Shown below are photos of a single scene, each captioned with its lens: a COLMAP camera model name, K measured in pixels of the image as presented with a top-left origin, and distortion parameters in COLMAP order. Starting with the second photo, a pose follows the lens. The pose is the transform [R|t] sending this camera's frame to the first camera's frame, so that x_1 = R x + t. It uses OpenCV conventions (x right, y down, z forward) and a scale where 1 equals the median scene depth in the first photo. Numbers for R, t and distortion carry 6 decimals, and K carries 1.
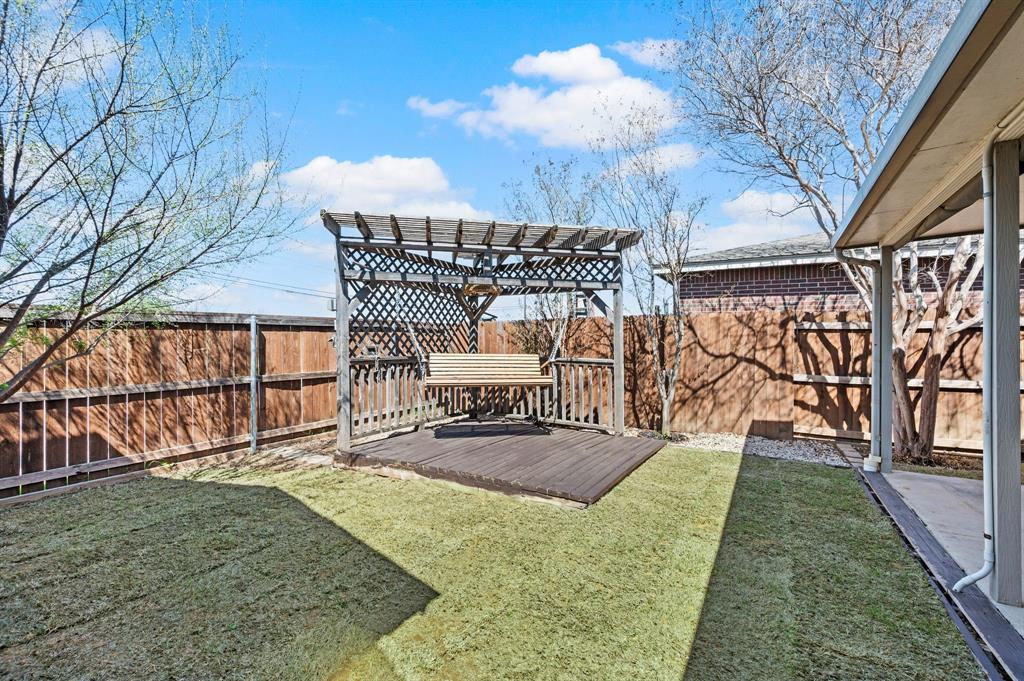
lens RADIAL K [[416.1, 0, 513.4], [0, 416.1, 333.4], [0, 0, 1]] dist [0.001114, 0.000228]
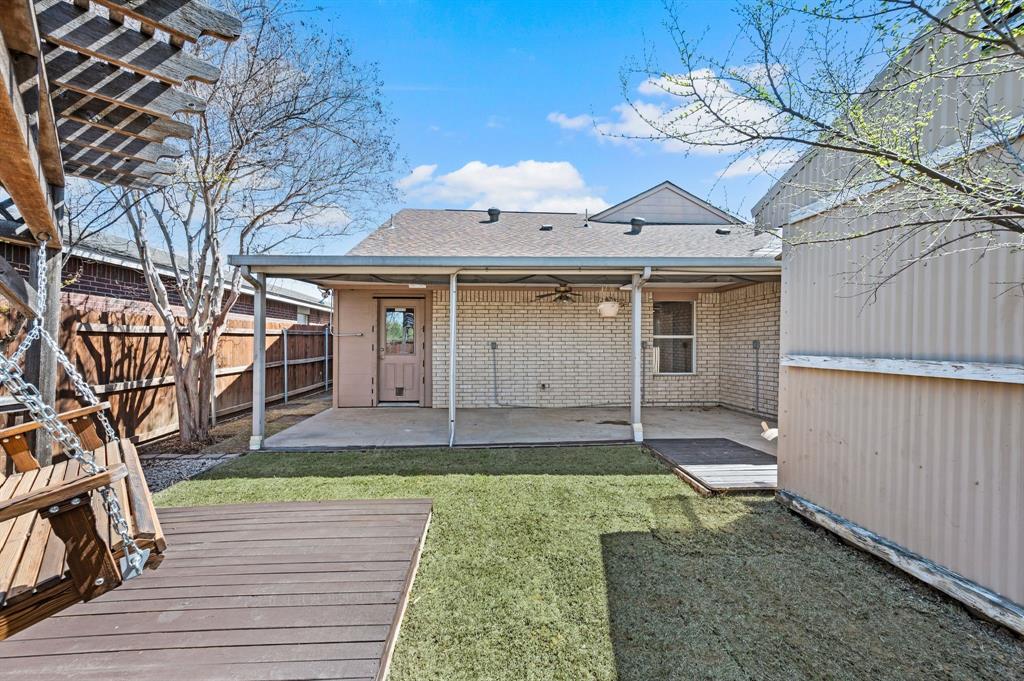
lens RADIAL K [[409.0, 0, 520.2], [0, 409.0, 341.0], [0, 0, 1]] dist [-0.000163, -0.000011]
pose [[-0.591262, -0.012988, 0.806375, -0.473274], [-0.022414, 0.999749, -0.000332, -0.011012], [-0.806168, -0.018271, -0.591404, 0.854054]]
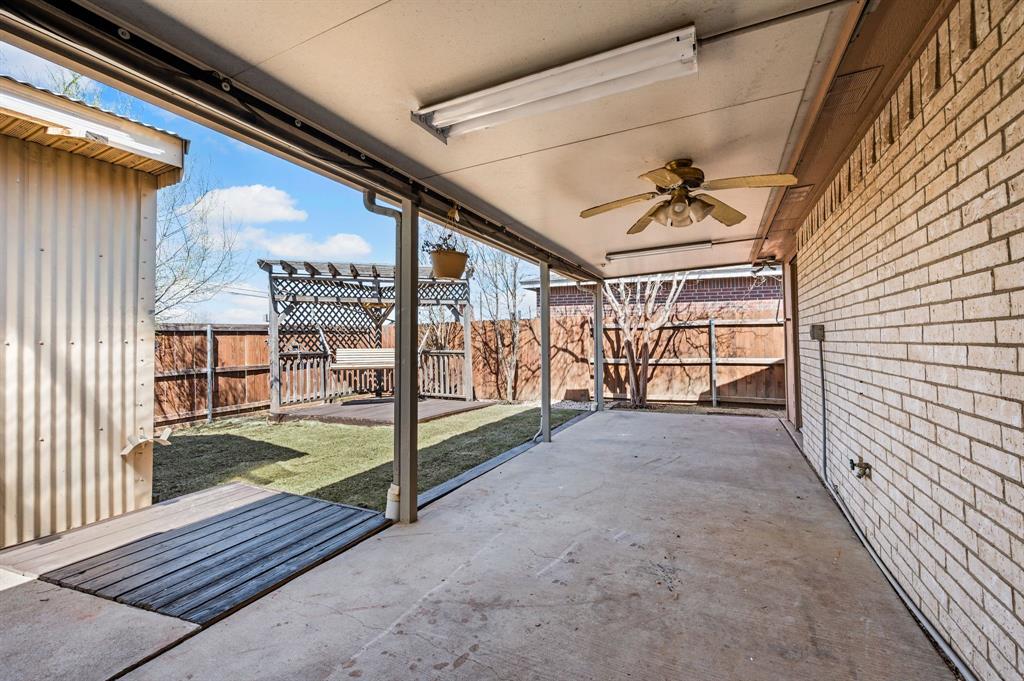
lens RADIAL K [[421.7, 0, 520.6], [0, 421.7, 324.4], [0, 0, 1]] dist [0.001292, 0.000014]
pose [[0.994870, -0.013444, 0.100266, 0.297805], [0.015278, 0.999729, -0.017541, -0.002563], [-0.100003, 0.018982, 0.994806, -0.559637]]
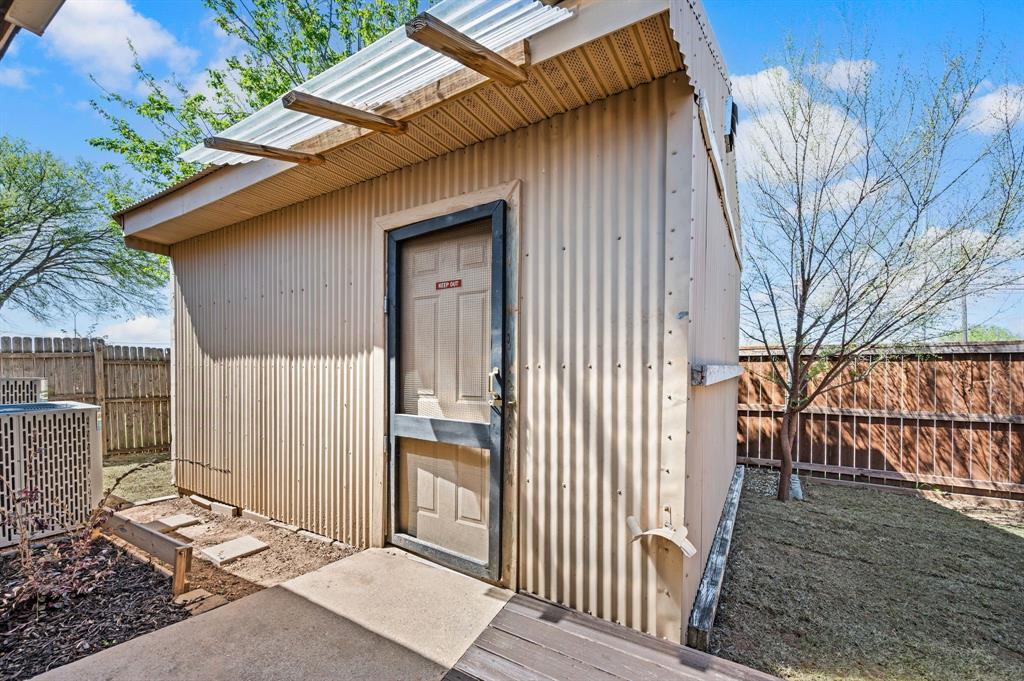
lens RADIAL K [[415.2, 0, 515.0], [0, 415.2, 379.1], [0, 0, 1]] dist [0.002224, 0.000336]
pose [[0.005665, 0.022863, -0.999723, 0.178043], [0.006033, 0.999720, 0.022897, 0.004772], [0.999966, -0.006161, 0.005526, -0.056238]]
